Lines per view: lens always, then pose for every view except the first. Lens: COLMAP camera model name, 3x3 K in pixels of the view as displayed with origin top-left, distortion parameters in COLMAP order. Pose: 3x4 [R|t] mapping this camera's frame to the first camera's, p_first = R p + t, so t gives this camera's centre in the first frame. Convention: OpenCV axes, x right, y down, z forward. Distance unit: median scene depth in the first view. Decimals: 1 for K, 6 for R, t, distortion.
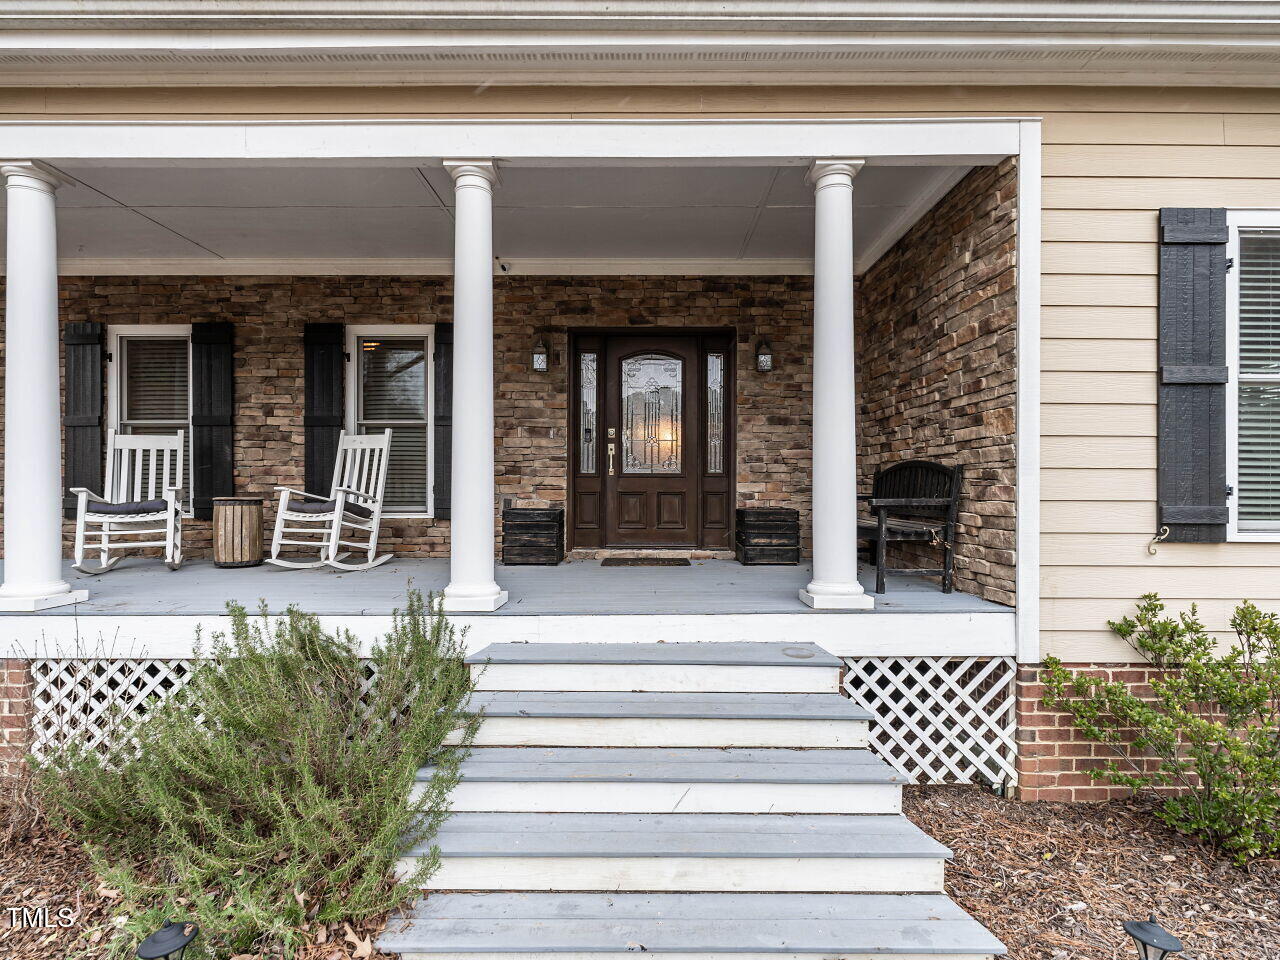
lens RADIAL K [[646.9, 0, 638.7], [0, 646.9, 486.7], [0, 0, 1]] dist [-0.000693, 0.000559]
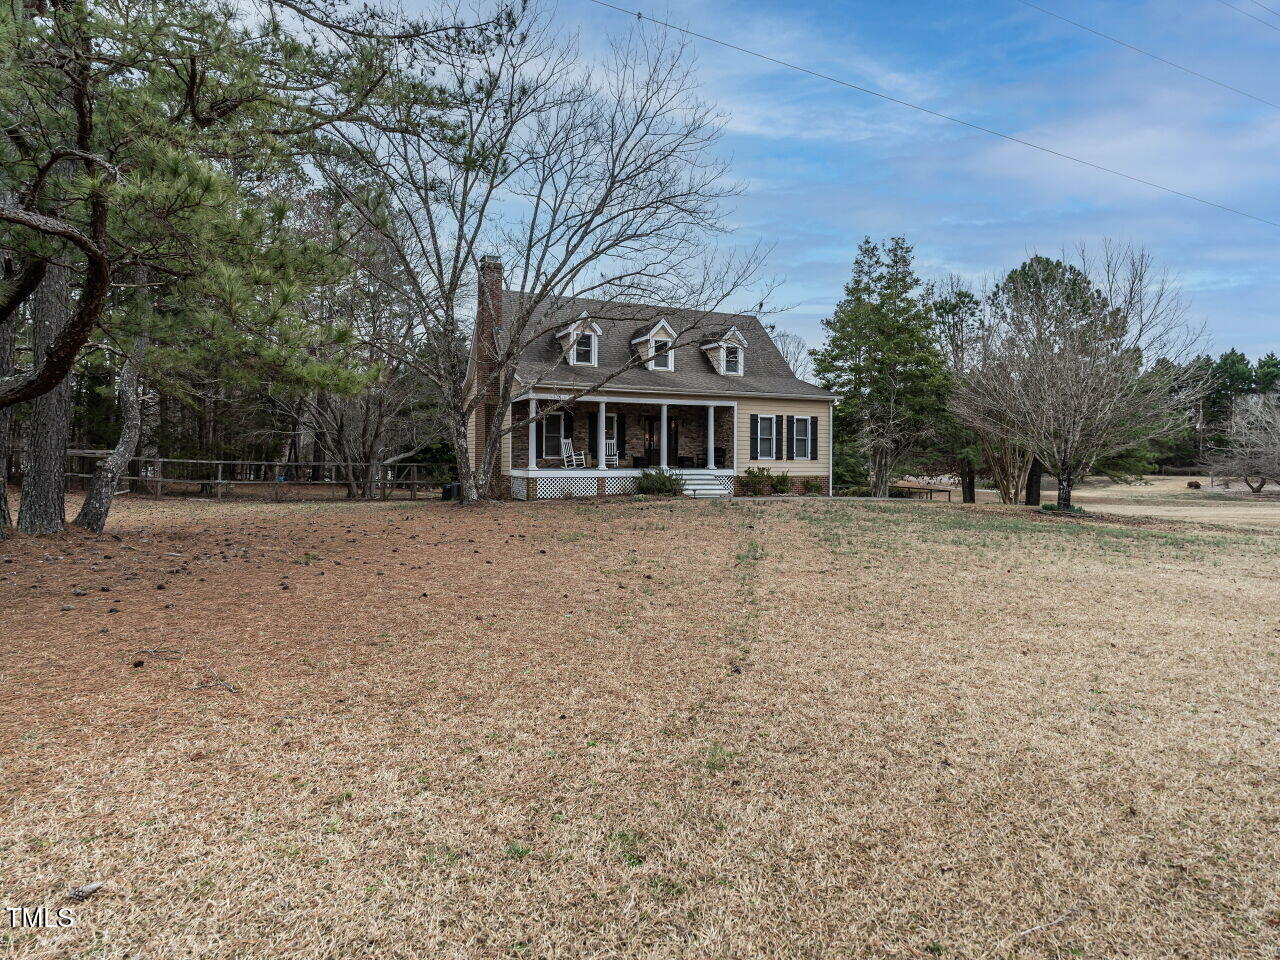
lens RADIAL K [[646.9, 0, 638.7], [0, 646.9, 486.7], [0, 0, 1]] dist [-0.000693, 0.000559]
pose [[0.918577, -0.020284, 0.394722, -1.875332], [0.000094, 0.998693, 0.051103, 0.010527], [-0.395243, -0.046905, 0.917378, -3.015618]]
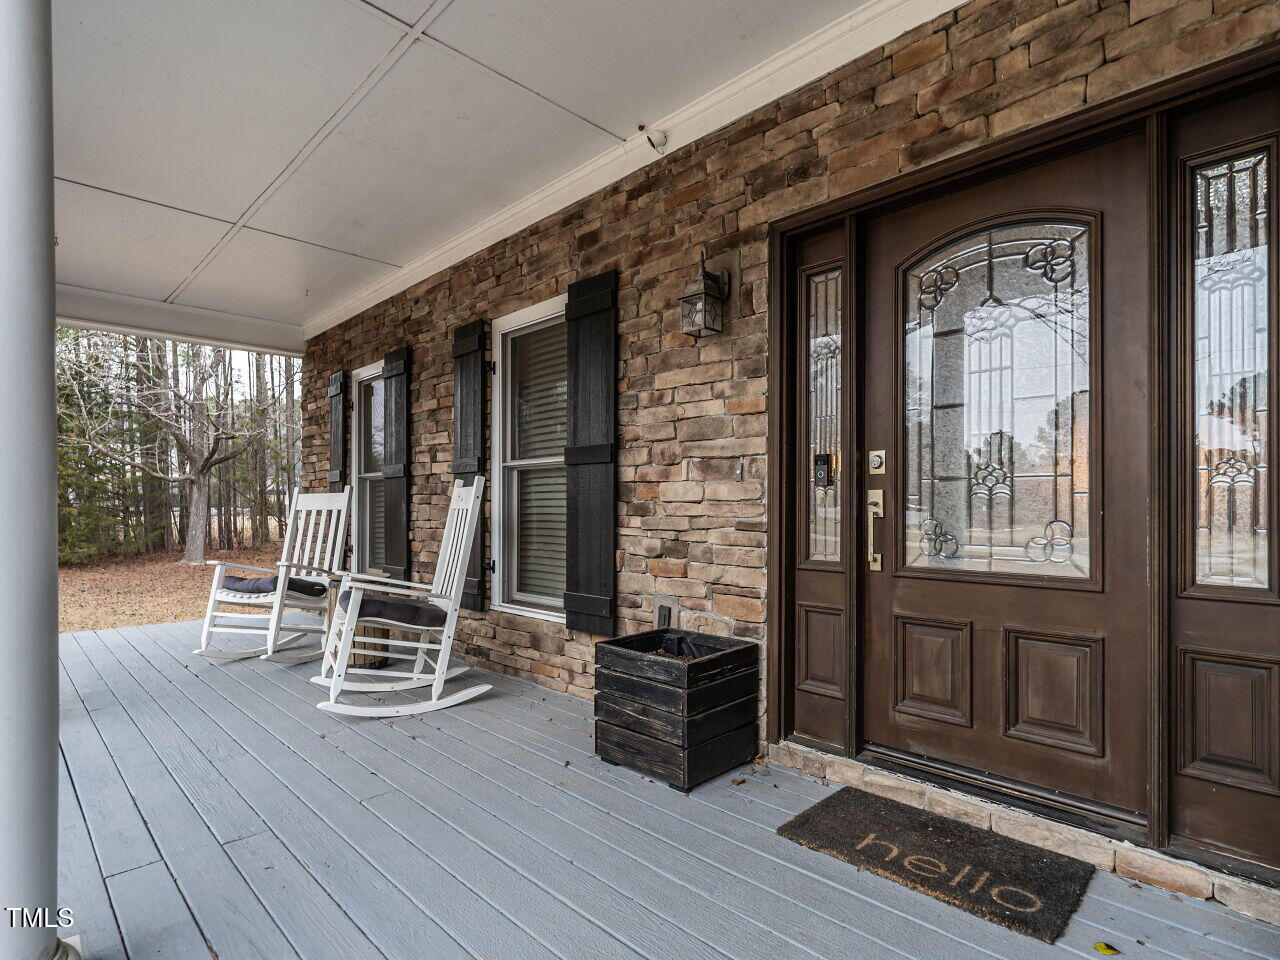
lens RADIAL K [[661.5, 0, 644.6], [0, 661.5, 501.1], [0, 0, 1]] dist [0.000895, 0.000423]
pose [[0.711128, -0.006620, -0.703031, 0.141847], [0.001930, 0.999970, -0.007464, -0.057688], [0.703060, 0.003951, 0.711120, 0.627168]]
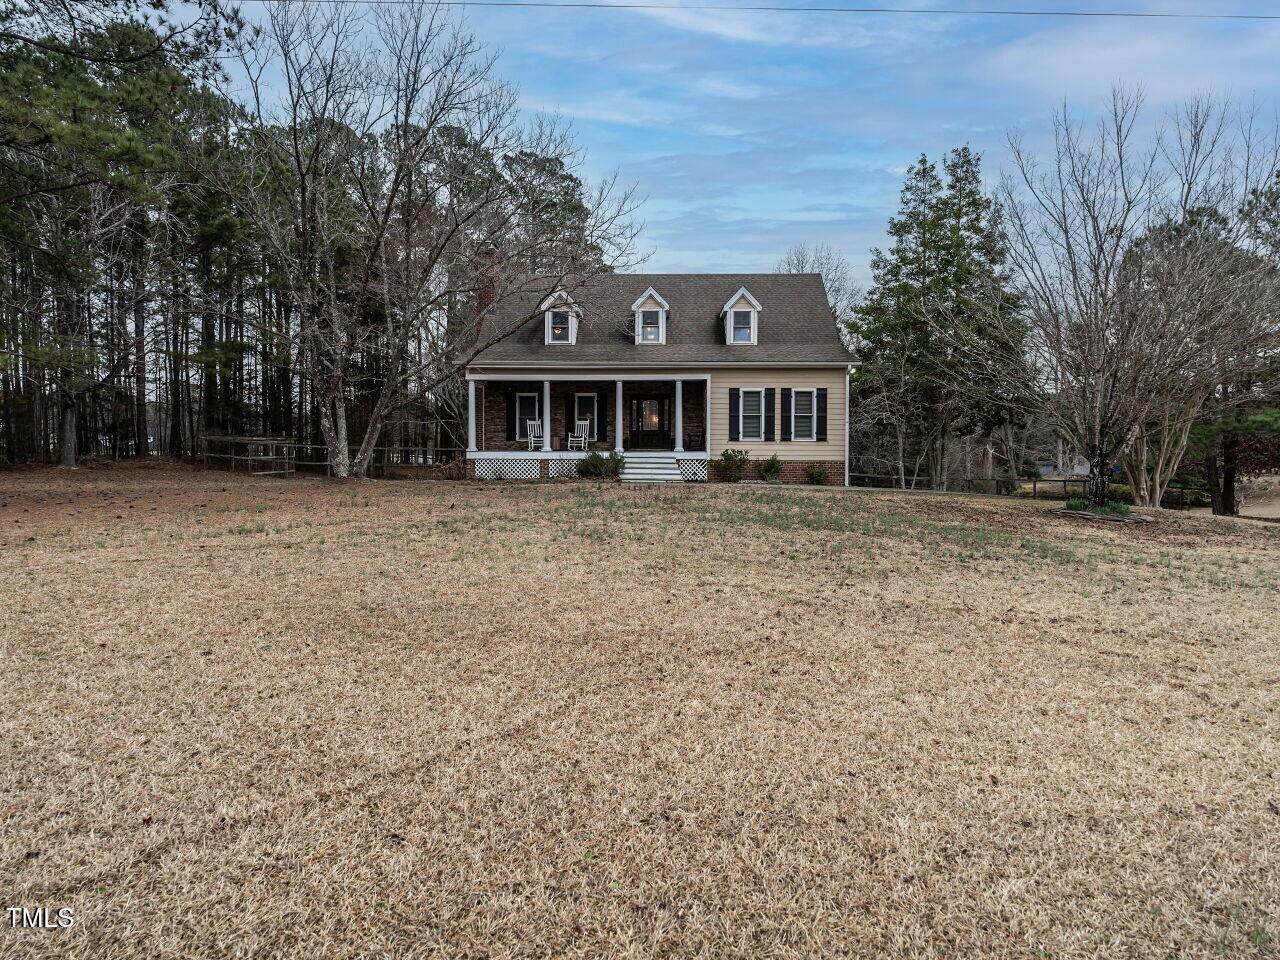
lens RADIAL K [[626.4, 0, 640.0], [0, 626.4, 480.0], [0, 0, 1]] dist [-0.003622, -0.001297]
pose [[0.999708, -0.002301, -0.024035, 0.048624], [0.003972, 0.997560, 0.069705, 0.021567], [0.023816, -0.069780, 0.997278, -2.967824]]
